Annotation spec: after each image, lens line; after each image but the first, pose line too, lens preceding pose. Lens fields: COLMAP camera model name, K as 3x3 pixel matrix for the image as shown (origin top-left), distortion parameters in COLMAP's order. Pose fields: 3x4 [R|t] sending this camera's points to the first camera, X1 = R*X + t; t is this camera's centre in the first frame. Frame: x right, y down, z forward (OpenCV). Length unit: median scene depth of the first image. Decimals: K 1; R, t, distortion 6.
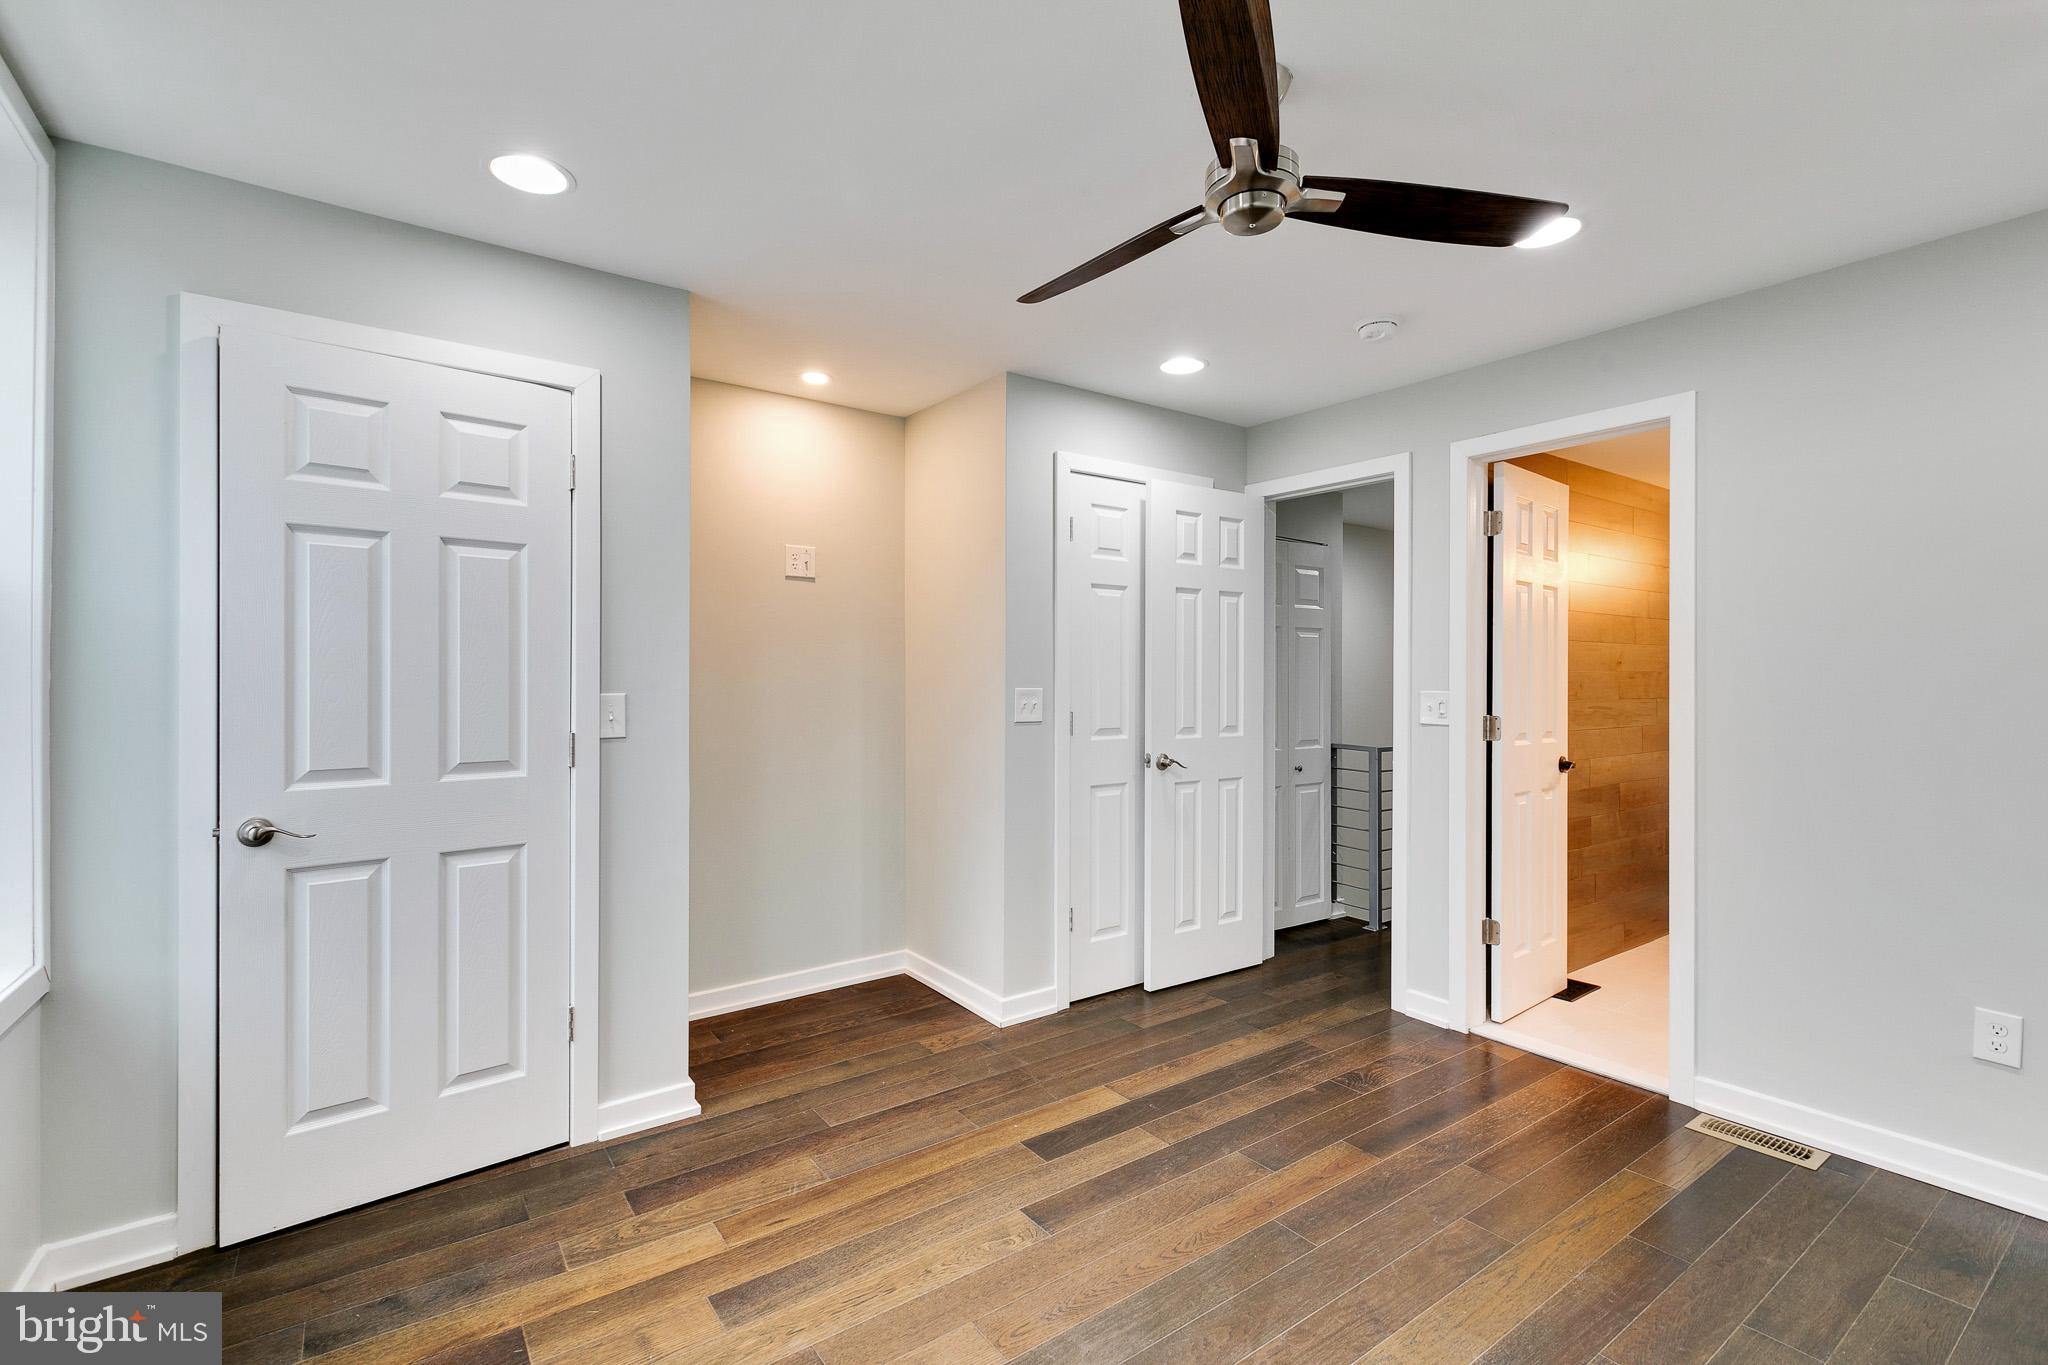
lens RADIAL K [[908.4, 0, 1035.1], [0, 908.4, 668.3], [0, 0, 1]] dist [-0.004461, 0.000560]
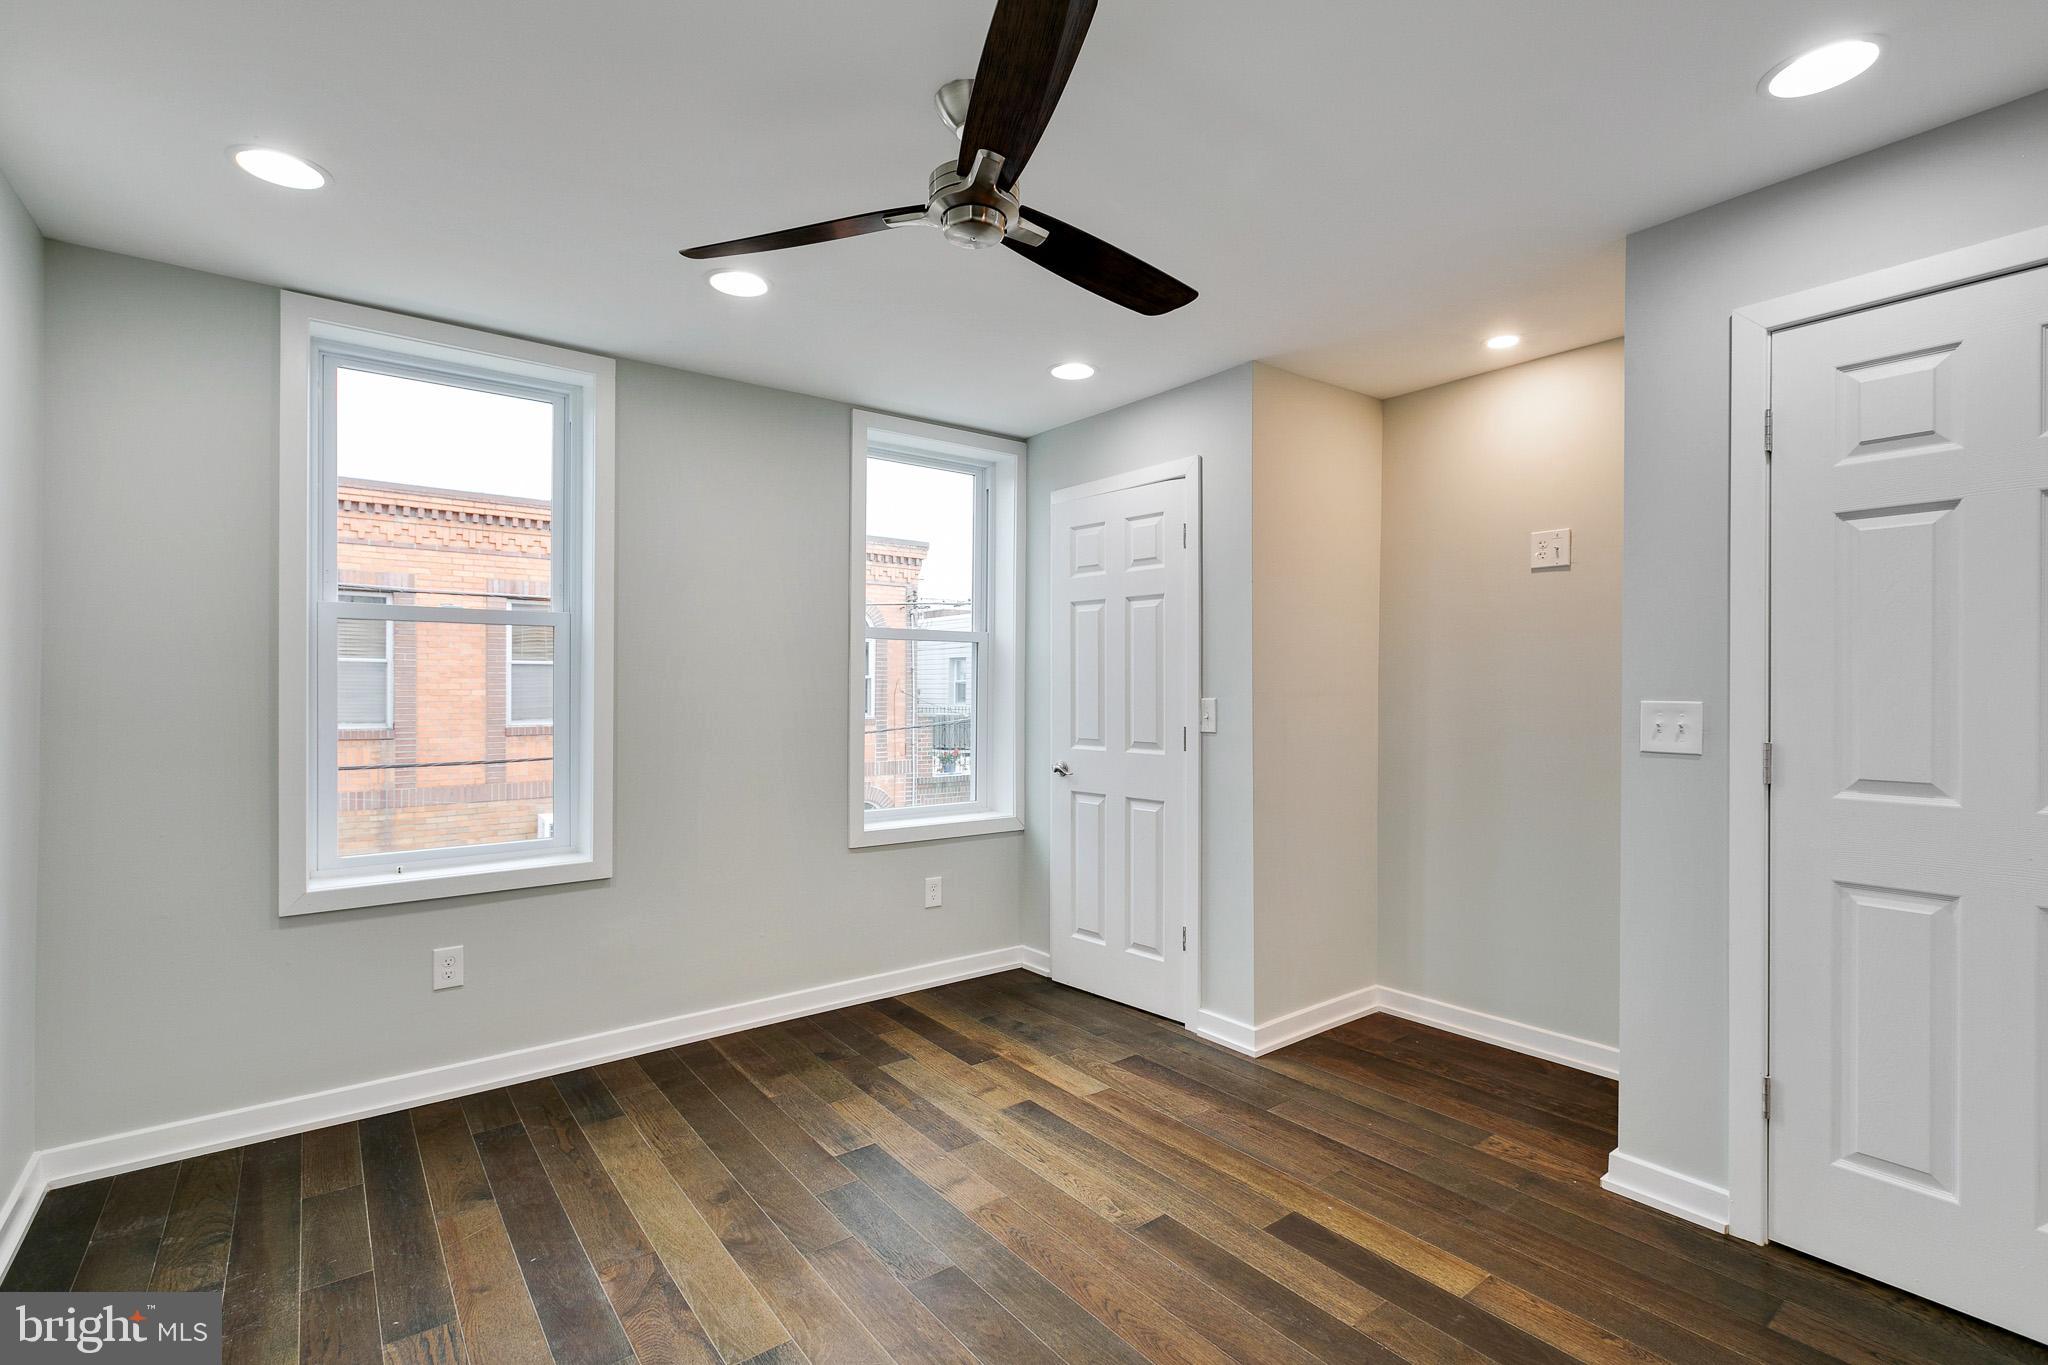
lens RADIAL K [[908.4, 0, 991.1], [0, 908.4, 657.5], [0, 0, 1]] dist [-0.004461, 0.000560]
pose [[0.014499, -0.032762, -0.999358, 0.890564], [0.012572, 0.999390, -0.032581, 0.008658], [0.999816, -0.012091, 0.014902, 0.707120]]
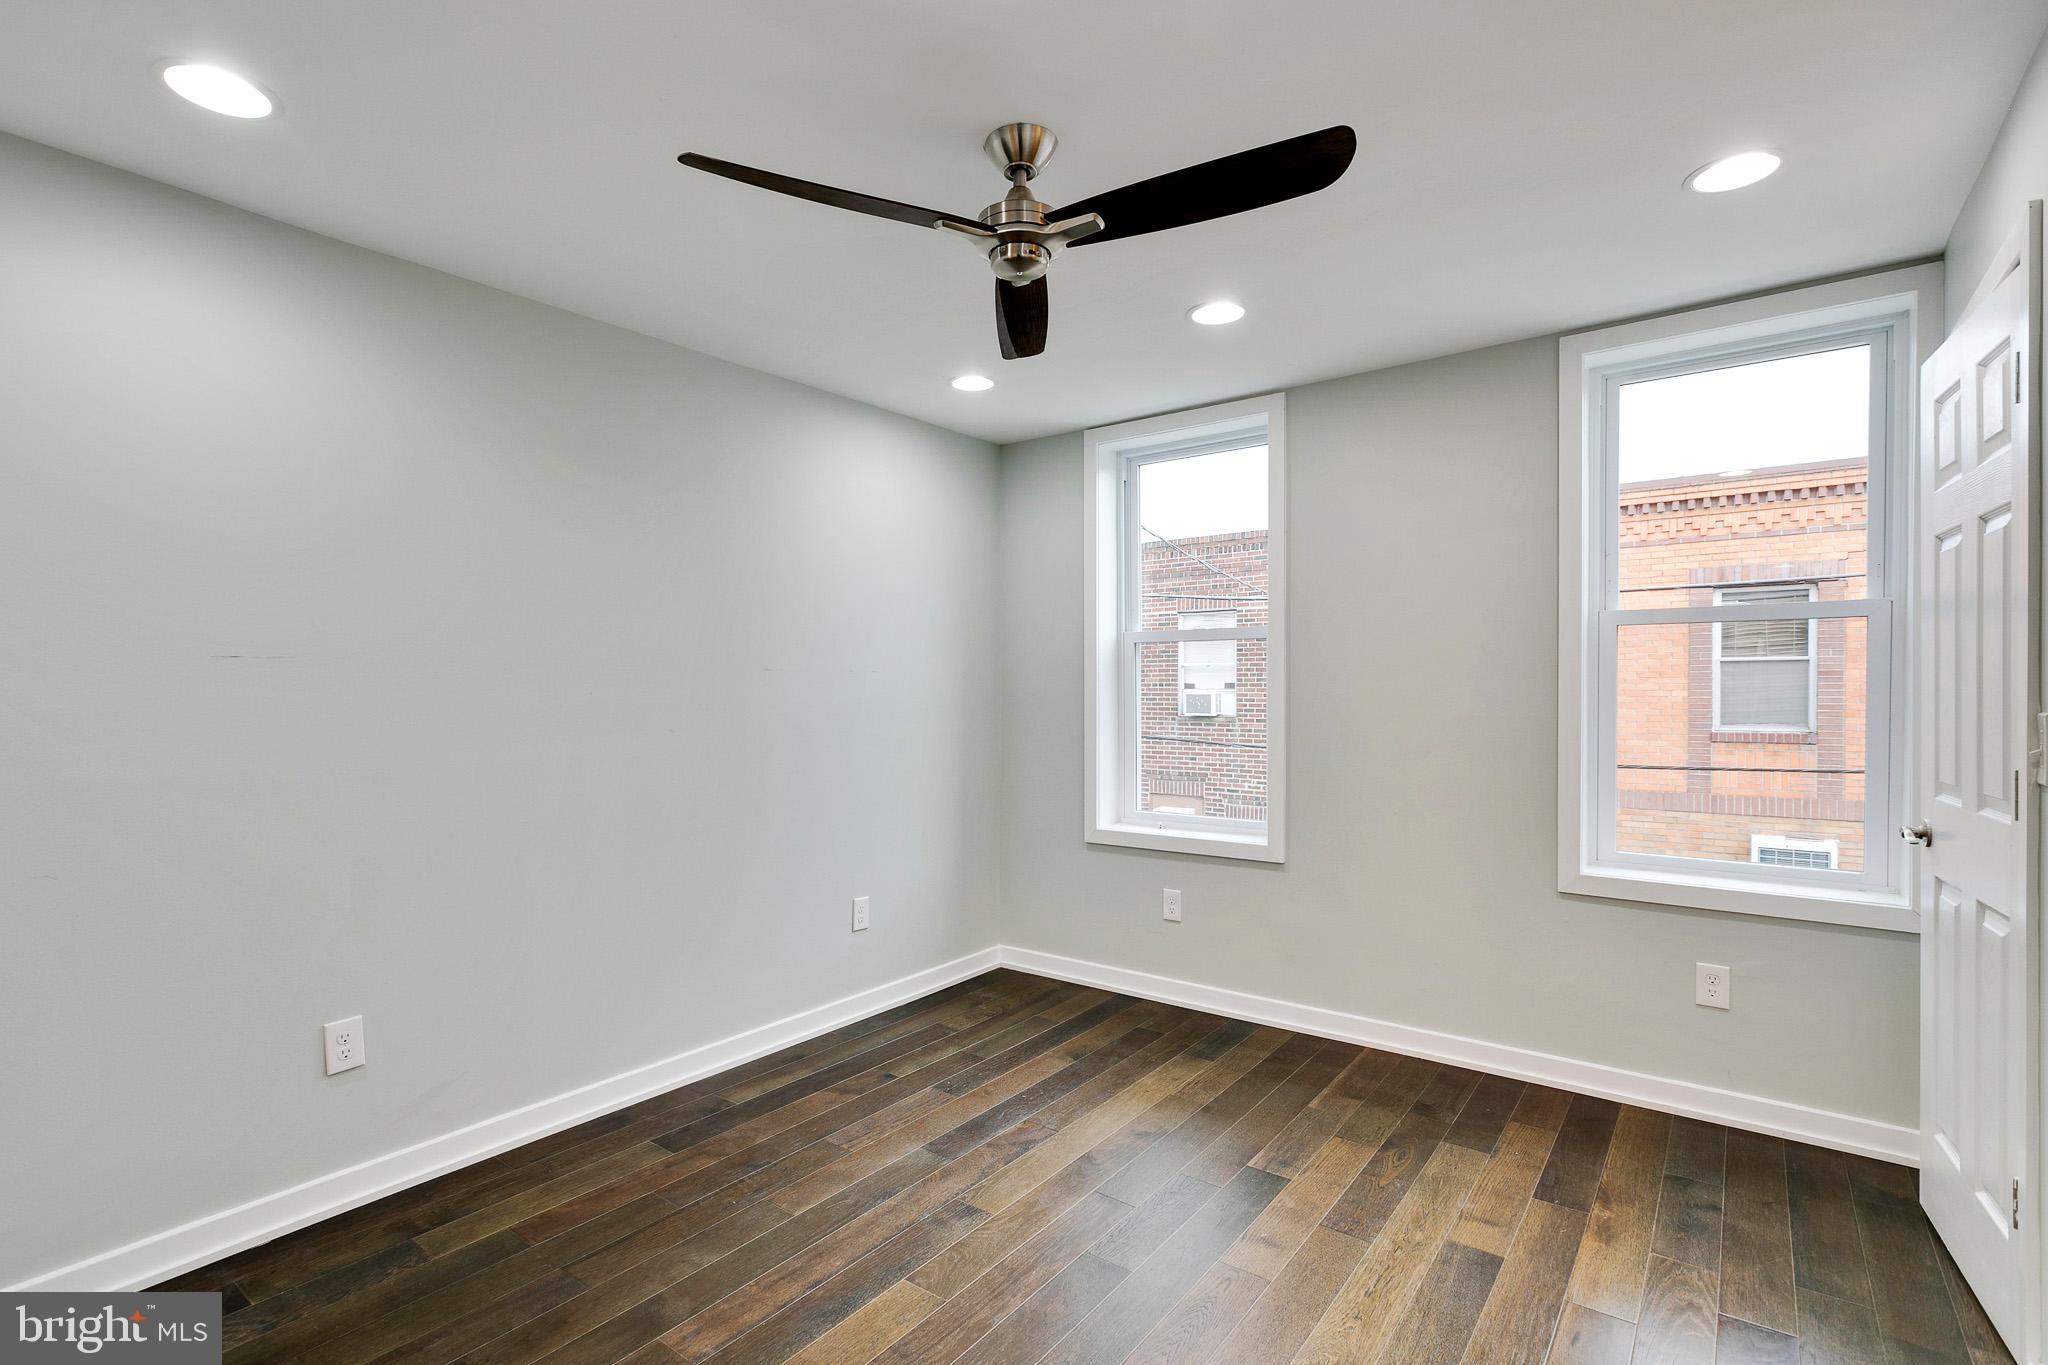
lens RADIAL K [[908.4, 0, 1032.5], [0, 908.4, 677.3], [0, 0, 1]] dist [-0.004461, 0.000560]
pose [[-0.946620, 0.000093, -0.322351, 0.404261], [0.009002, 0.999618, -0.026147, 0.013857], [0.322225, -0.027653, -0.946259, 1.432645]]
